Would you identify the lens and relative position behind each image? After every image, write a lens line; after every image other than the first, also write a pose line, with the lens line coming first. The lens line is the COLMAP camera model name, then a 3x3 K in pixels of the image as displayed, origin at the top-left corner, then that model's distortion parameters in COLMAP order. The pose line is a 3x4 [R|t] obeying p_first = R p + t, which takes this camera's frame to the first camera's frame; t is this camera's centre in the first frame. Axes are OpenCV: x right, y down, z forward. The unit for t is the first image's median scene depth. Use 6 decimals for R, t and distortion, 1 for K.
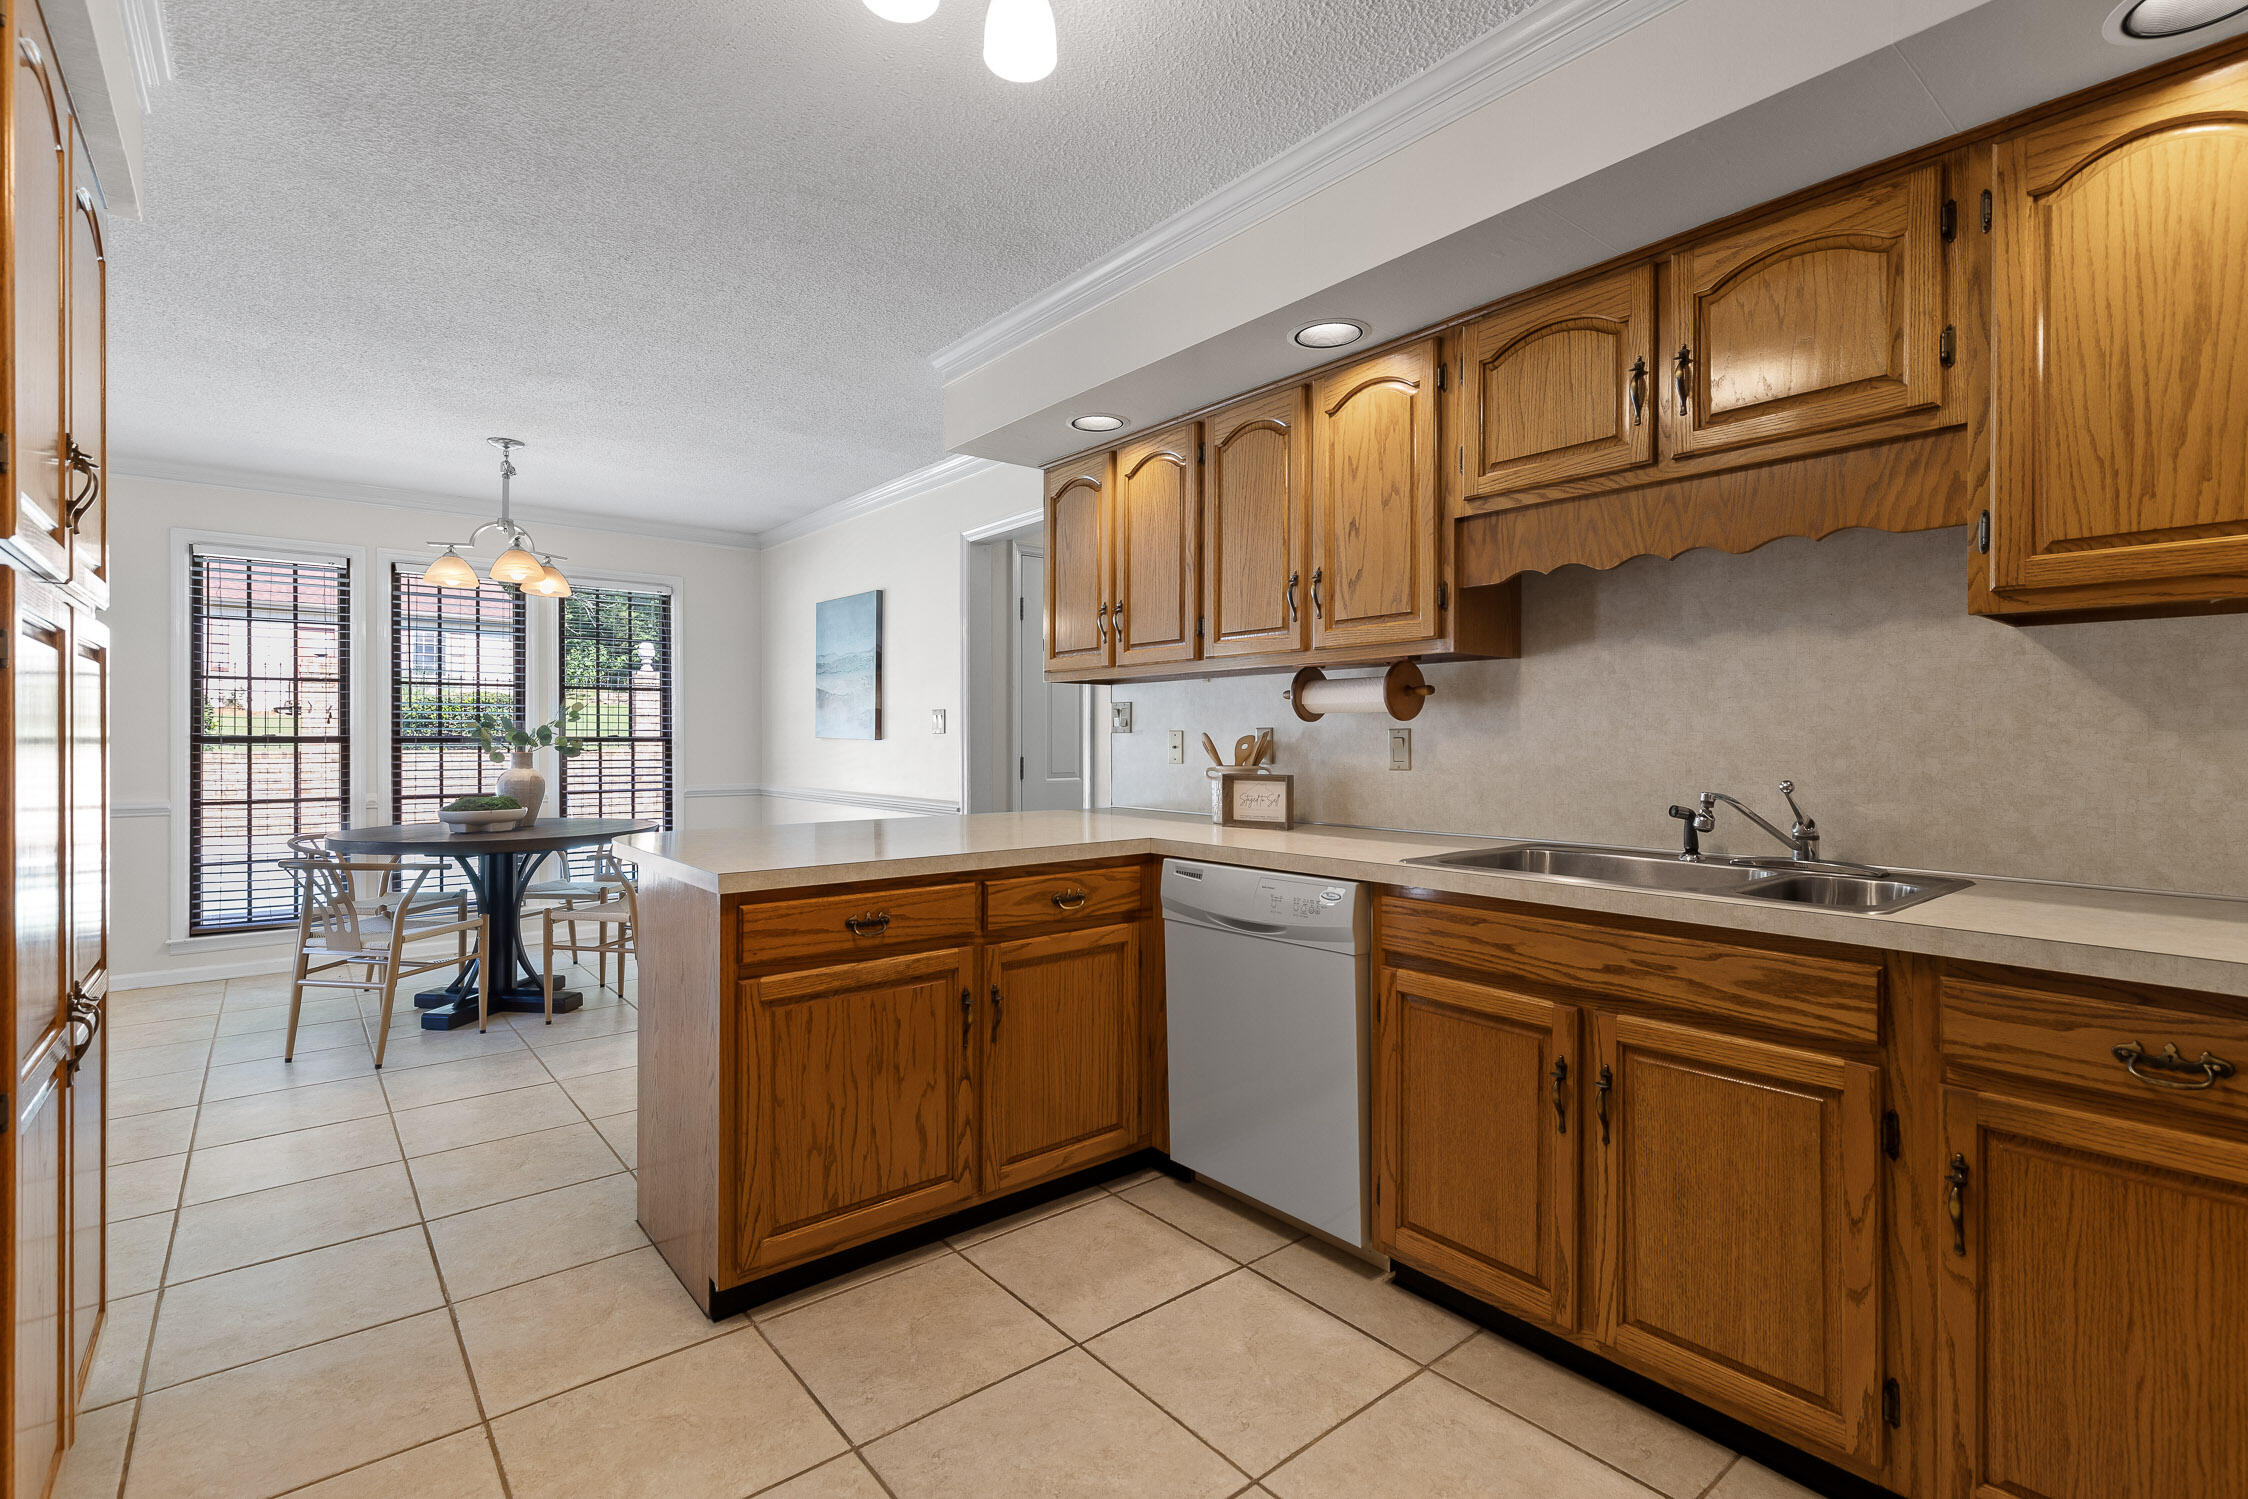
lens RADIAL K [[1011.4, 0, 1105.4], [0, 1011.4, 741.8], [0, 0, 1]] dist [-0.000899, 0.001019]
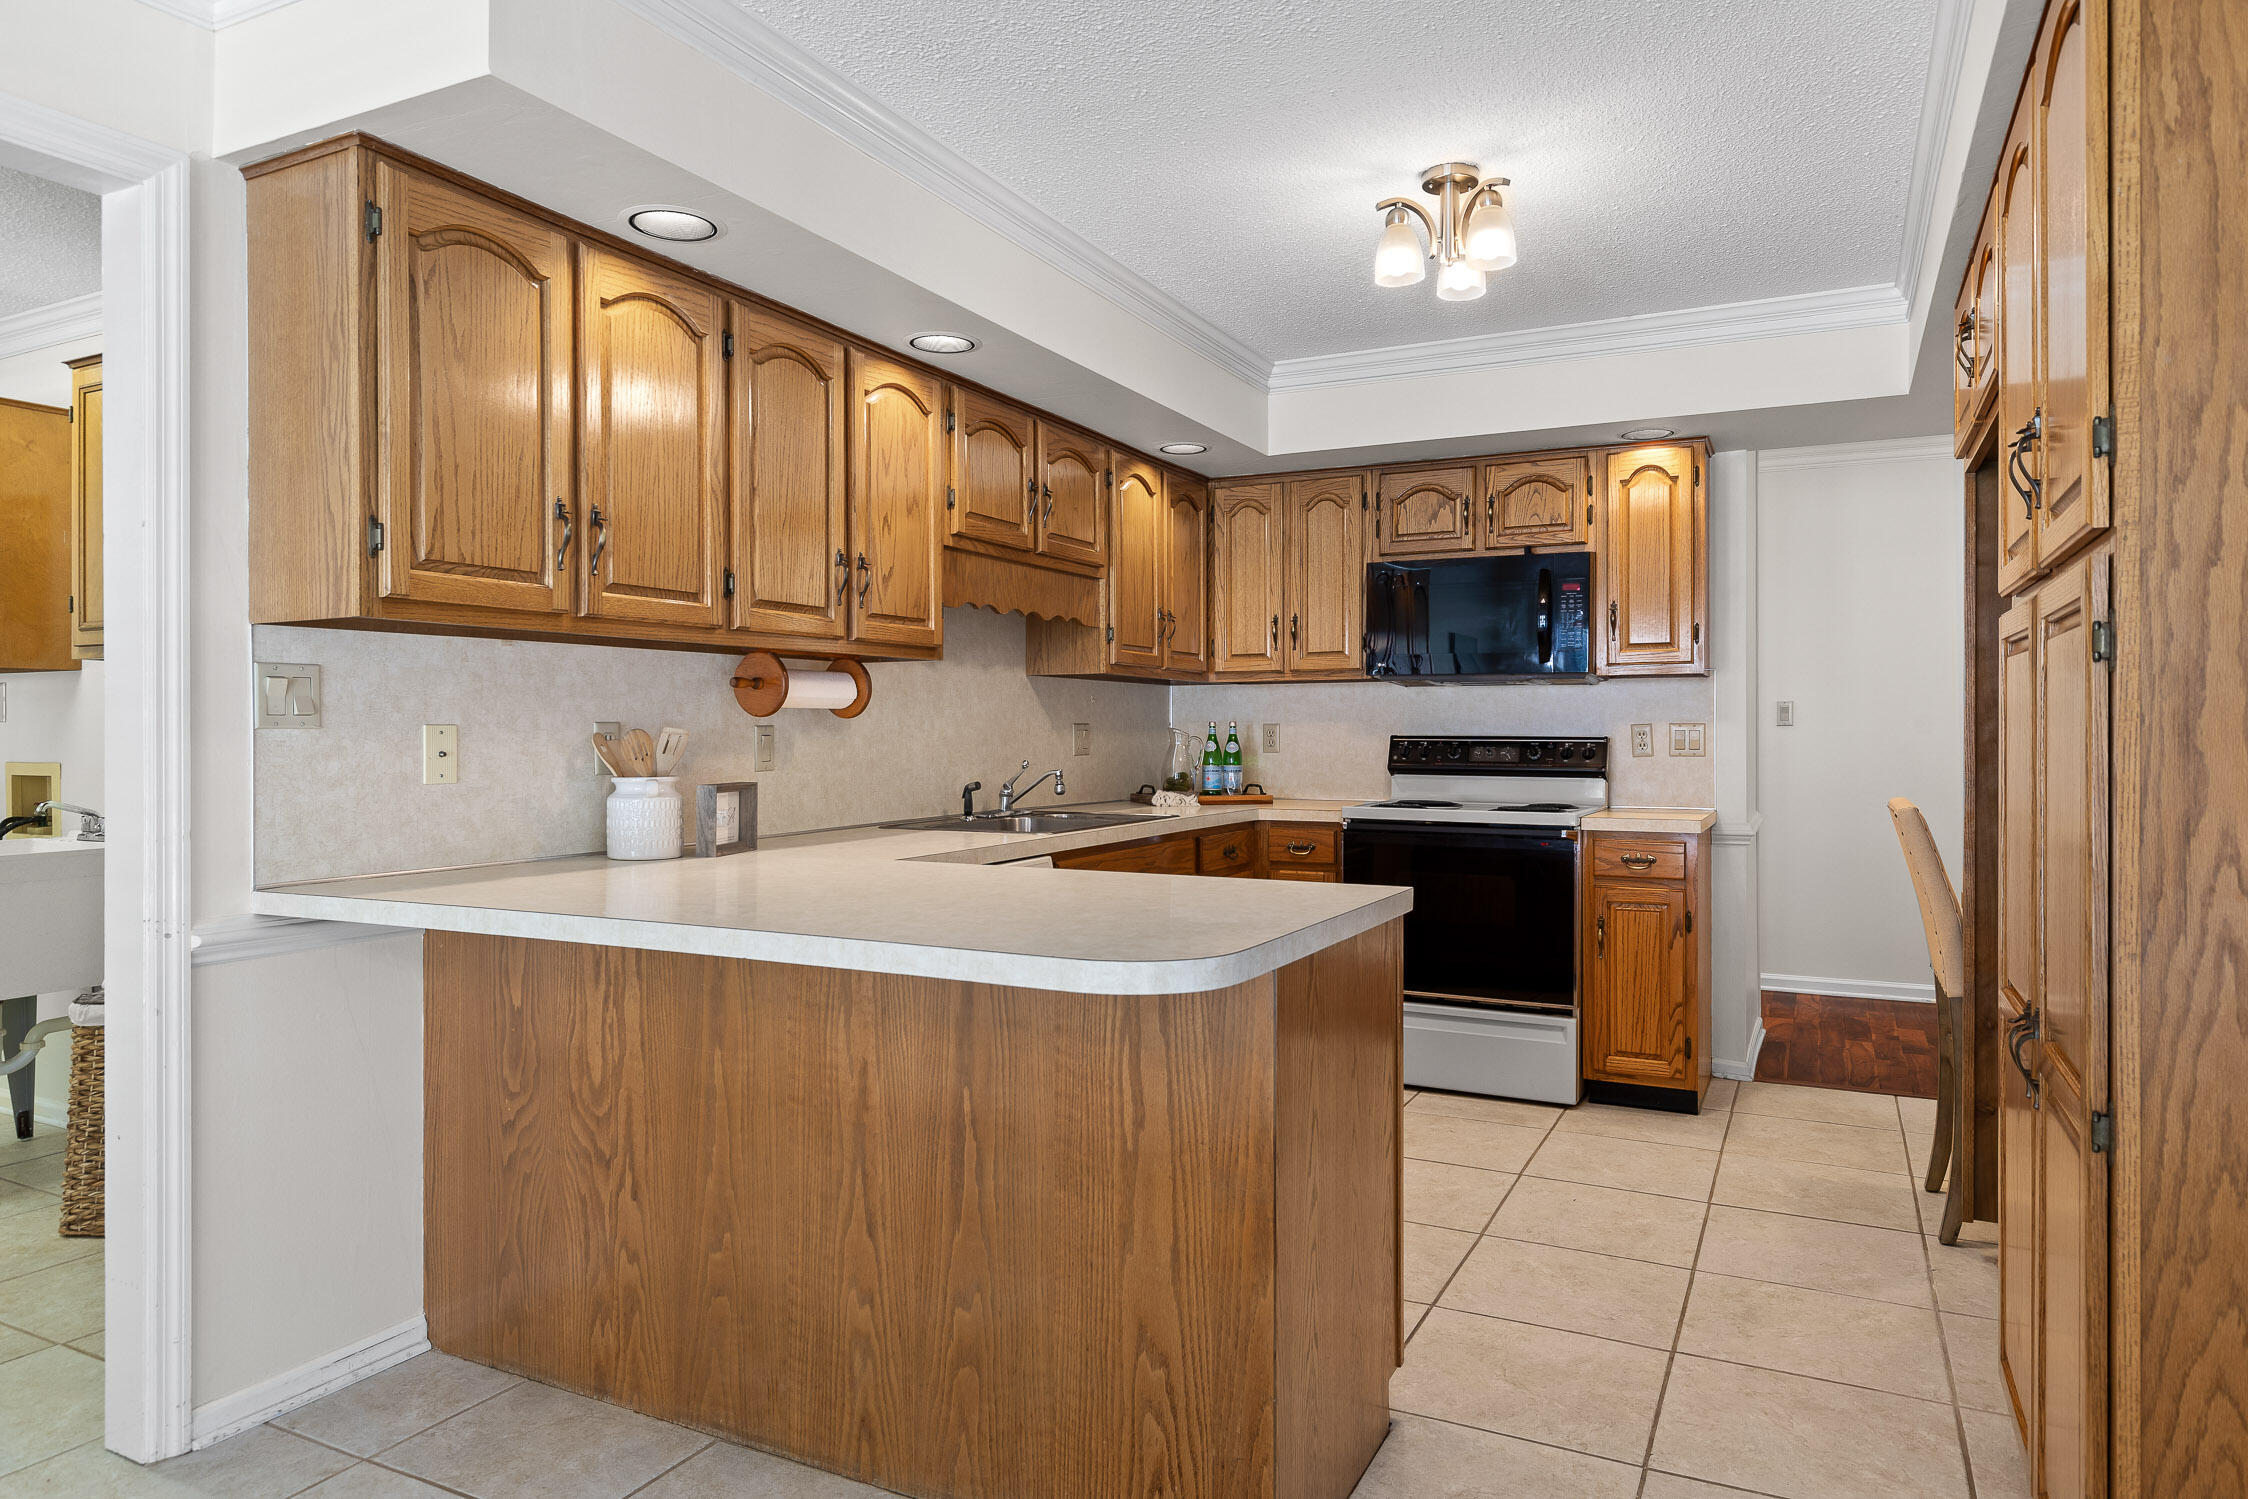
lens RADIAL K [[1371.3, 0, 1128.6], [0, 1371.3, 725.7], [0, 0, 1]] dist [0.001522, -0.001089]
pose [[-0.394021, 0.006520, 0.919079, -0.990874], [0.008689, 0.999957, -0.003369, -0.006011], [-0.919061, 0.006659, -0.394060, 1.202171]]
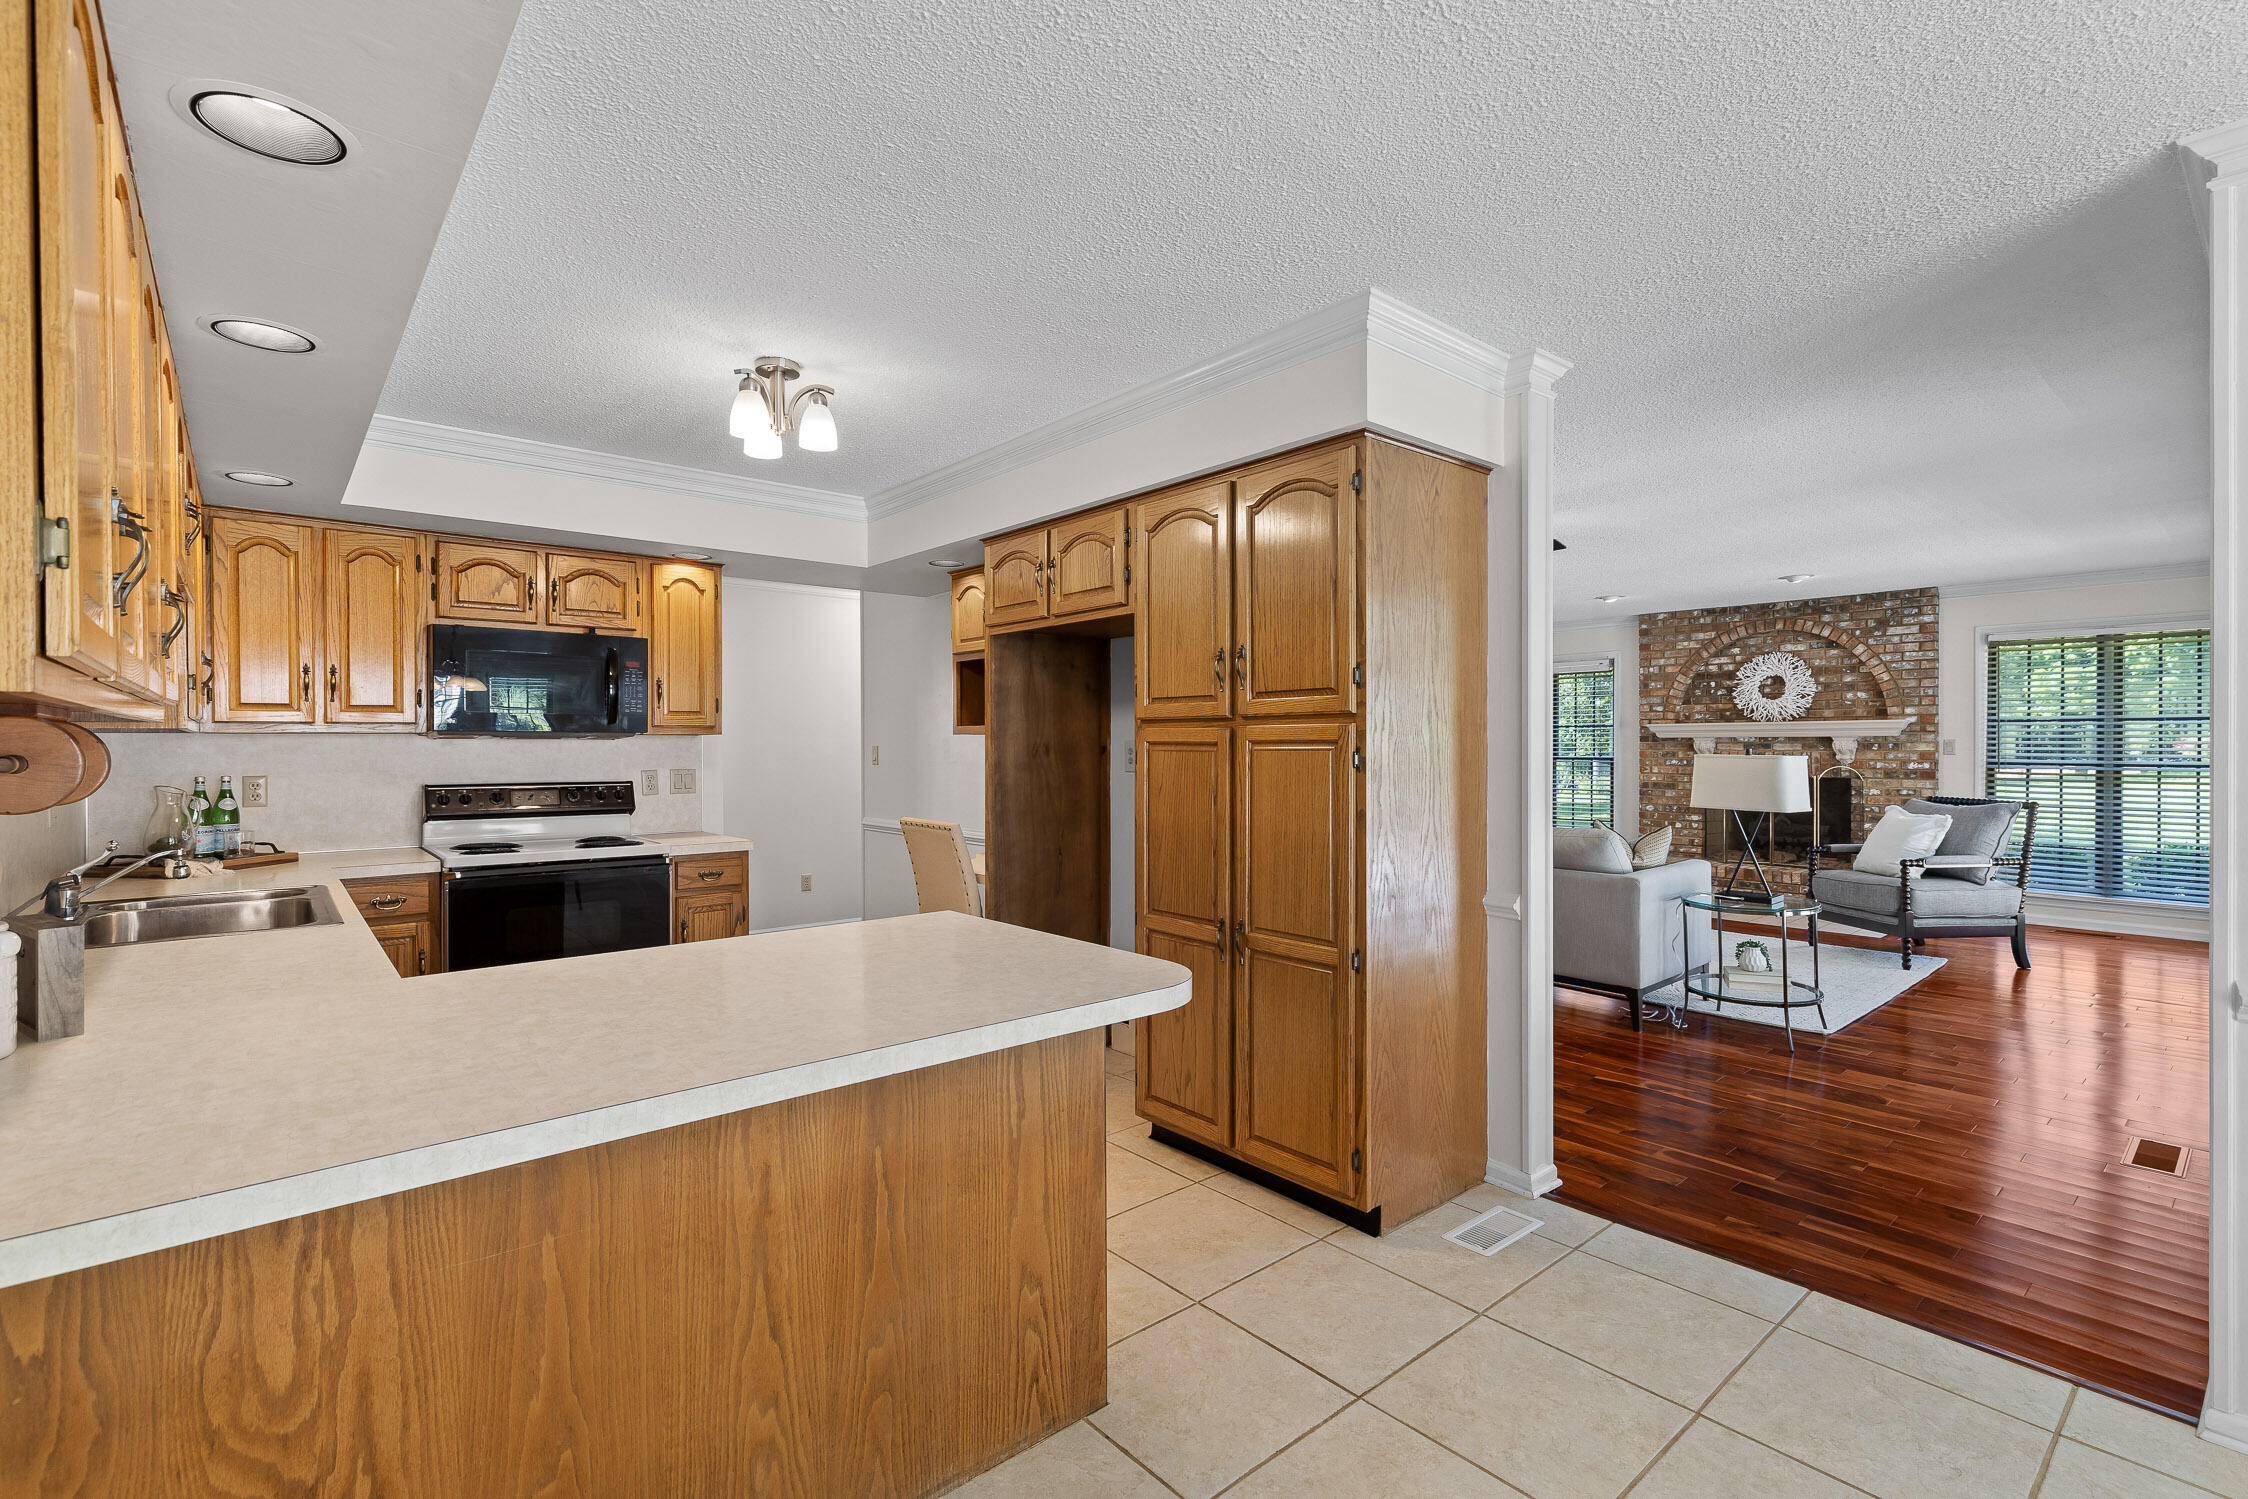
lens RADIAL K [[1011.4, 0, 1115.4], [0, 1011.4, 742.5], [0, 0, 1]] dist [-0.000899, 0.001019]
pose [[-0.999969, 0.006092, -0.005035, -0.184664], [0.006057, 0.999957, 0.006980, -0.082894], [0.005077, 0.006950, -0.999963, 1.760400]]
